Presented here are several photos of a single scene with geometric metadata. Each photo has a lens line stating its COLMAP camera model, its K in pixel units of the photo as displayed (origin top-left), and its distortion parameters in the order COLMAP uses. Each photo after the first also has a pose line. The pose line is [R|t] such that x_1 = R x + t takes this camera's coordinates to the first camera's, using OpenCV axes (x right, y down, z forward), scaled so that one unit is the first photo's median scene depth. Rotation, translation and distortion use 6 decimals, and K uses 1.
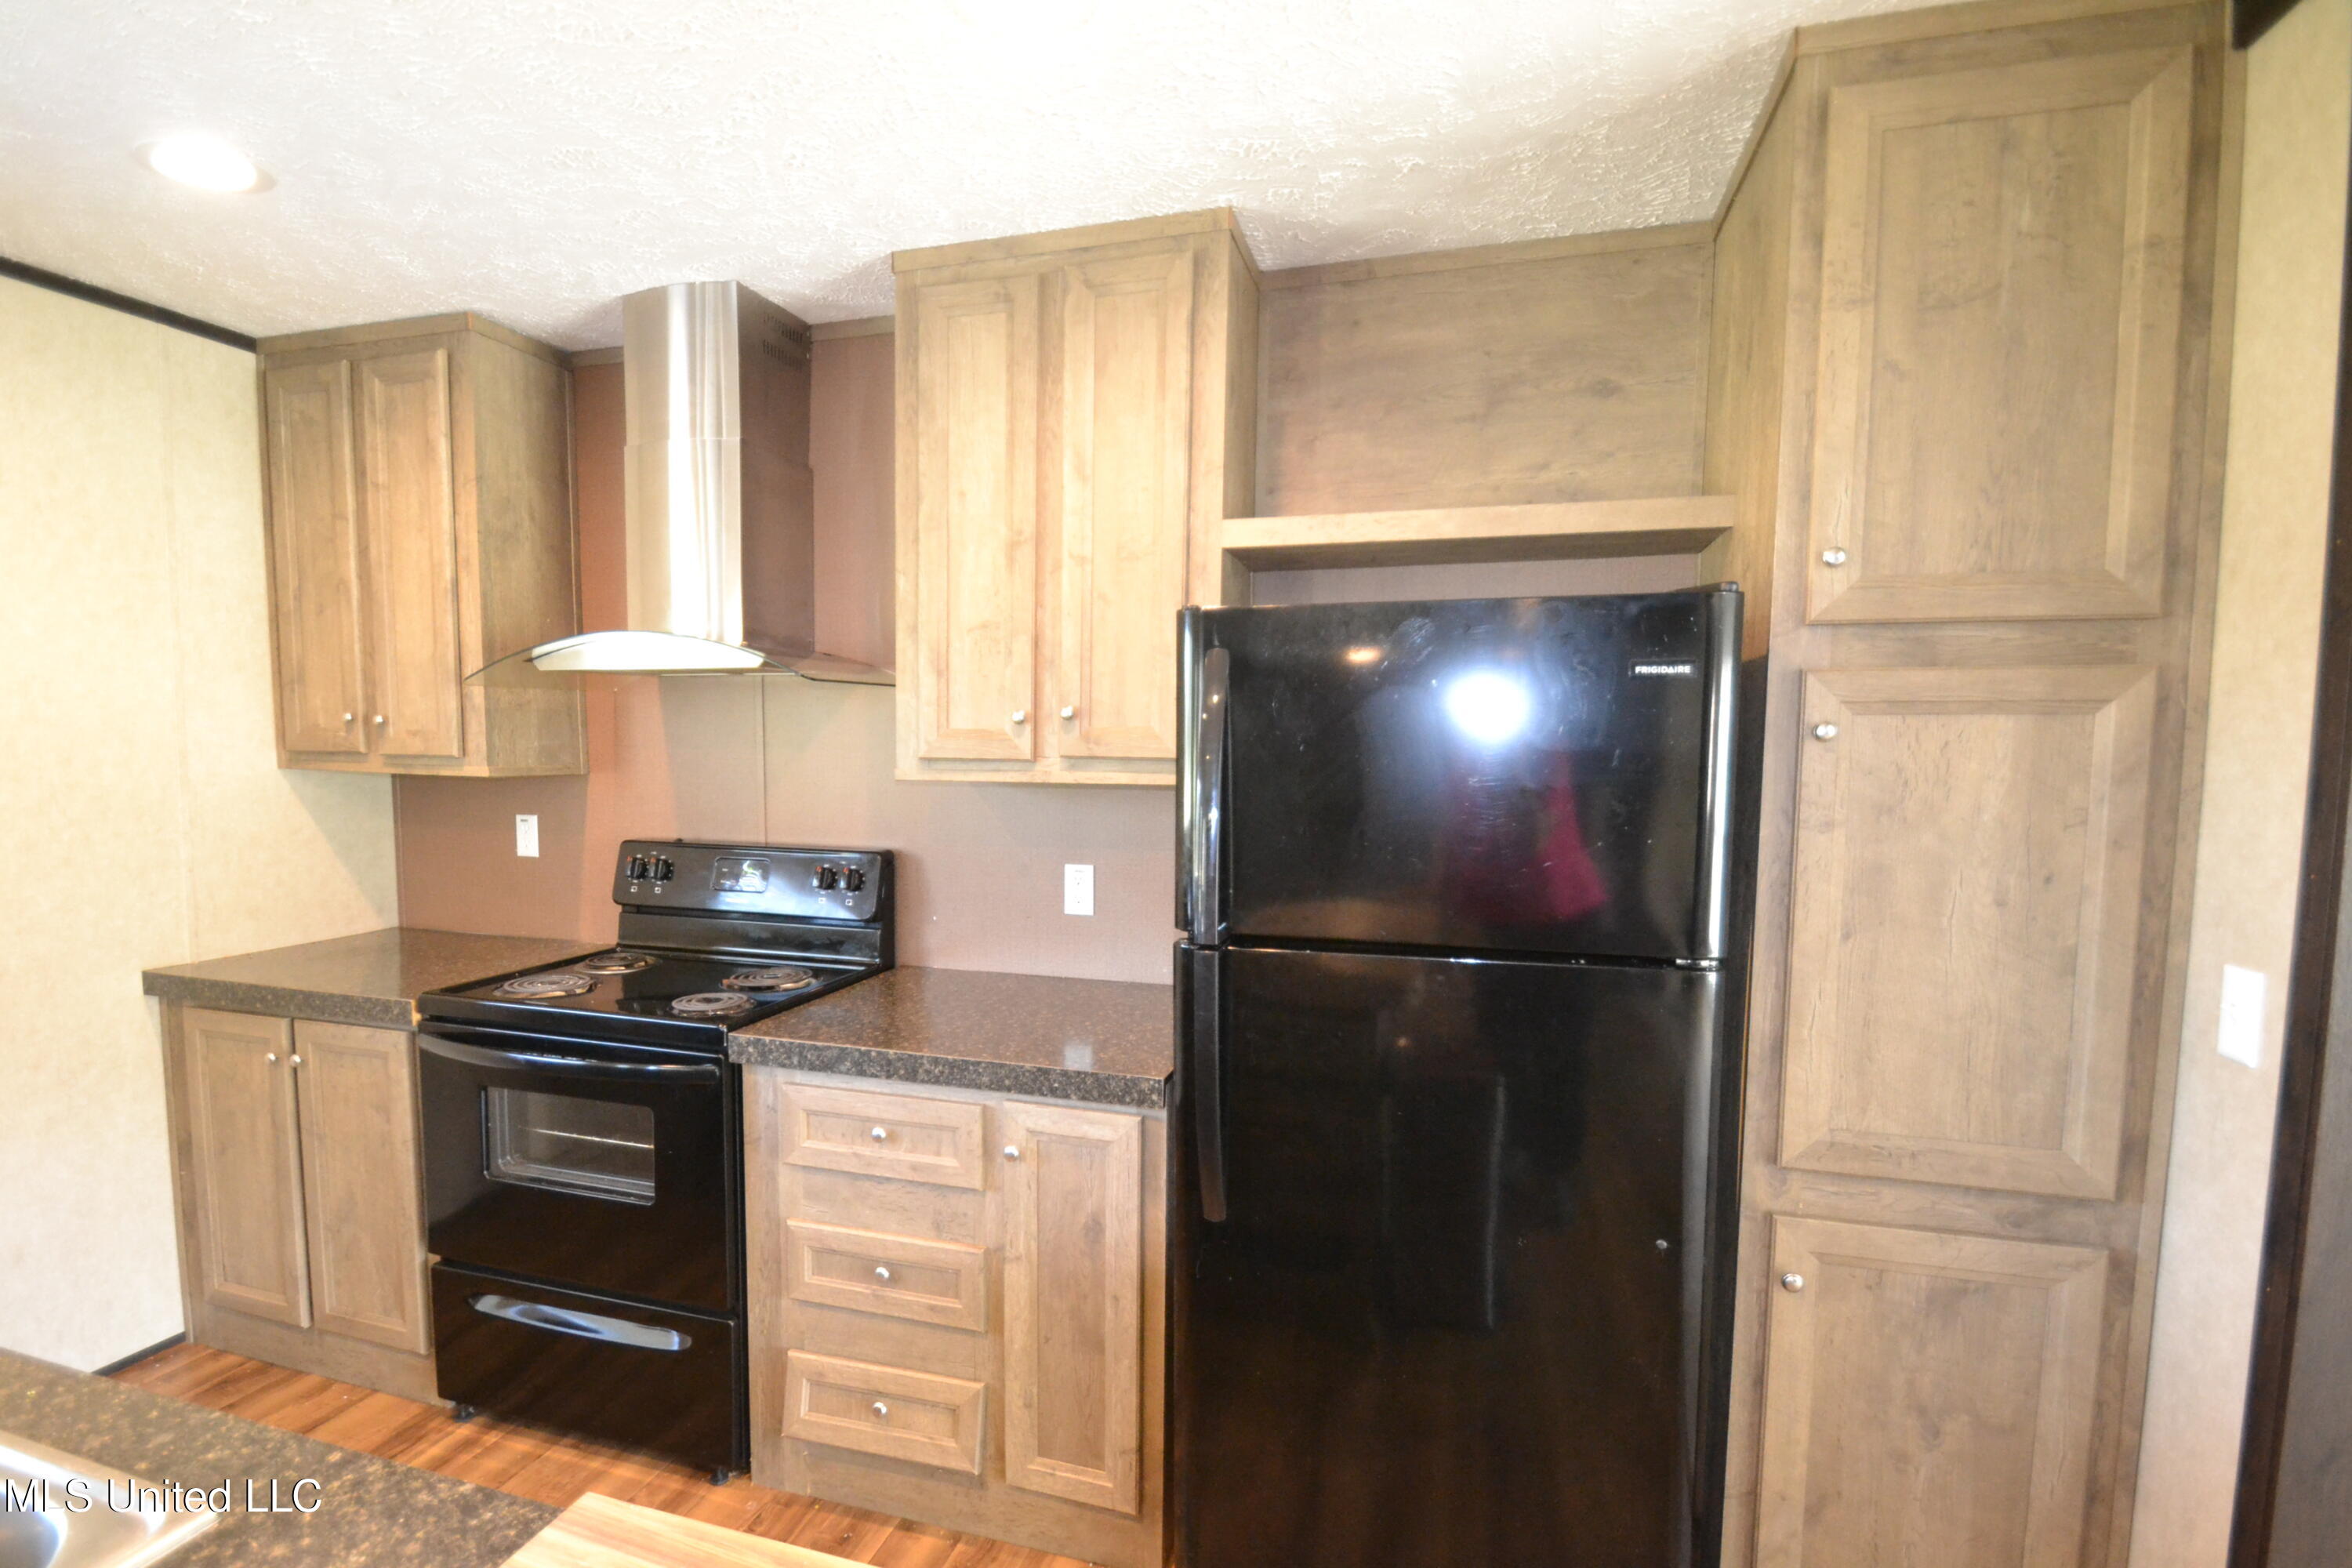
lens RADIAL K [[1116.1, 0, 1164.8], [0, 1116.1, 805.5], [0, 0, 1]] dist [-0.024427, -0.007131]
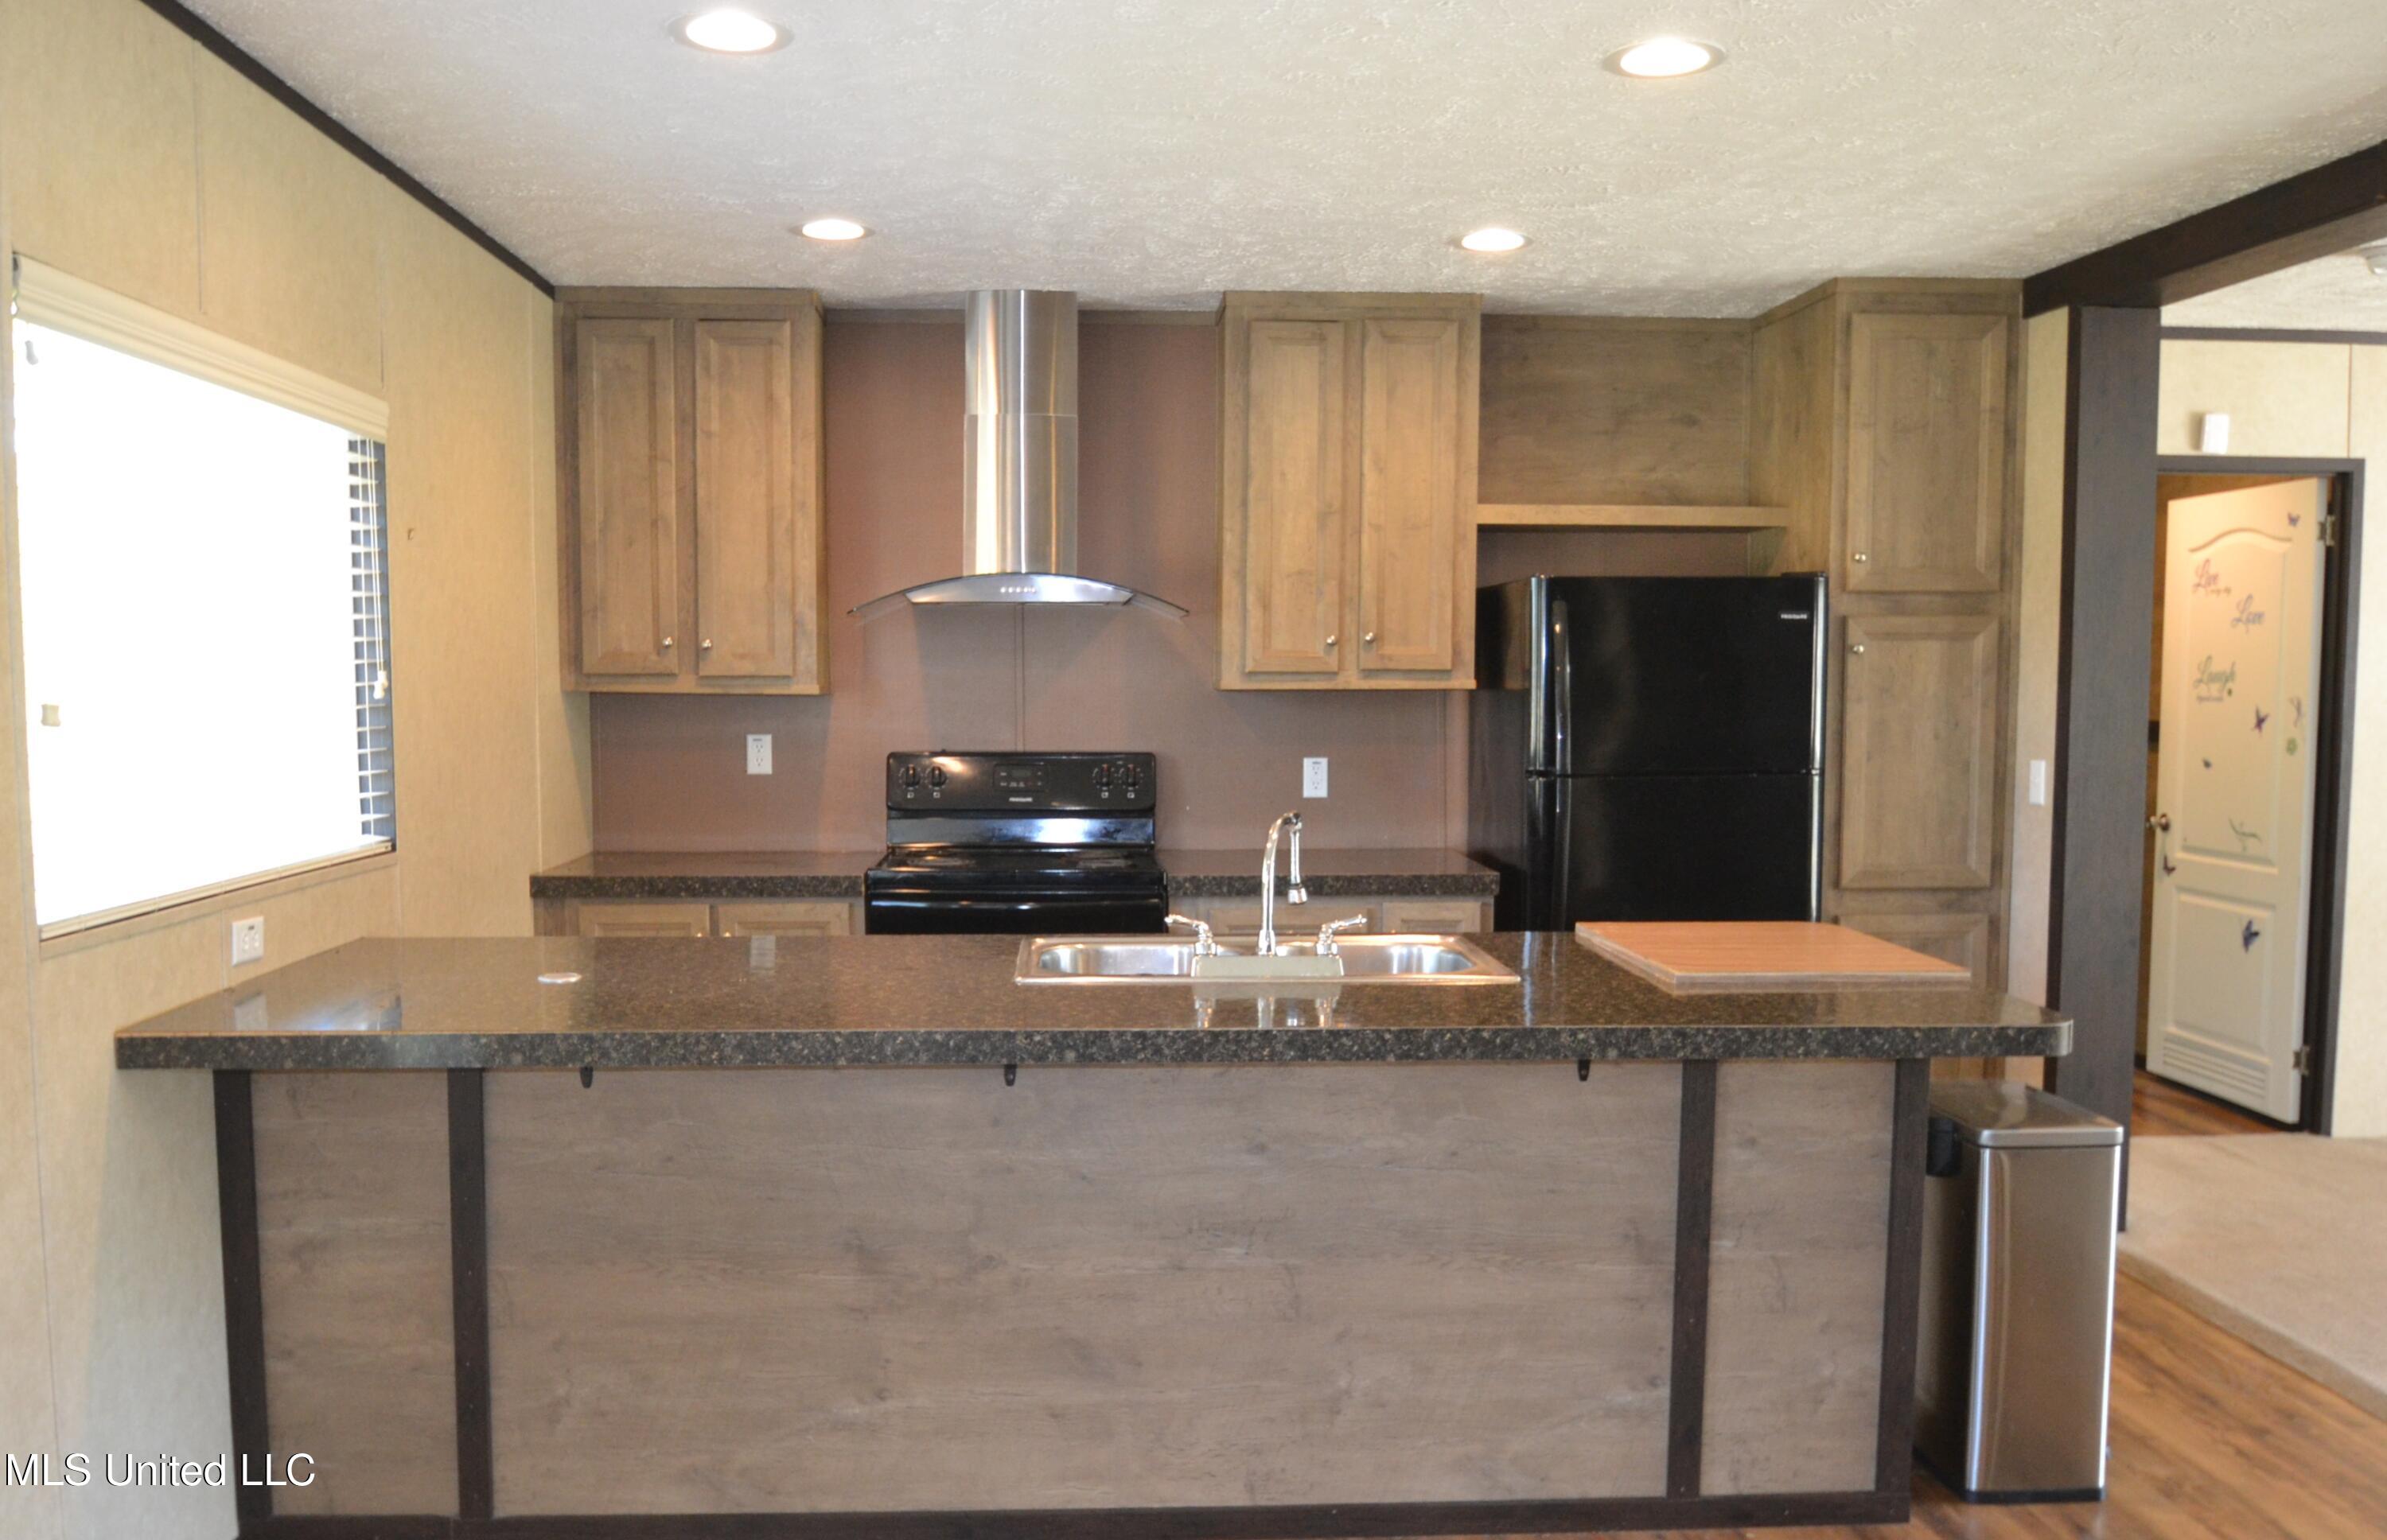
lens RADIAL K [[1877.8, 0, 1185.4], [0, 1877.8, 772.9], [0, 0, 1]] dist [-0.131102, 0.023176]
pose [[0.942027, -0.025744, 0.334547, -1.137840], [0.028430, 0.999591, -0.003134, 0.089581], [-0.334329, 0.012463, 0.942374, -1.165653]]
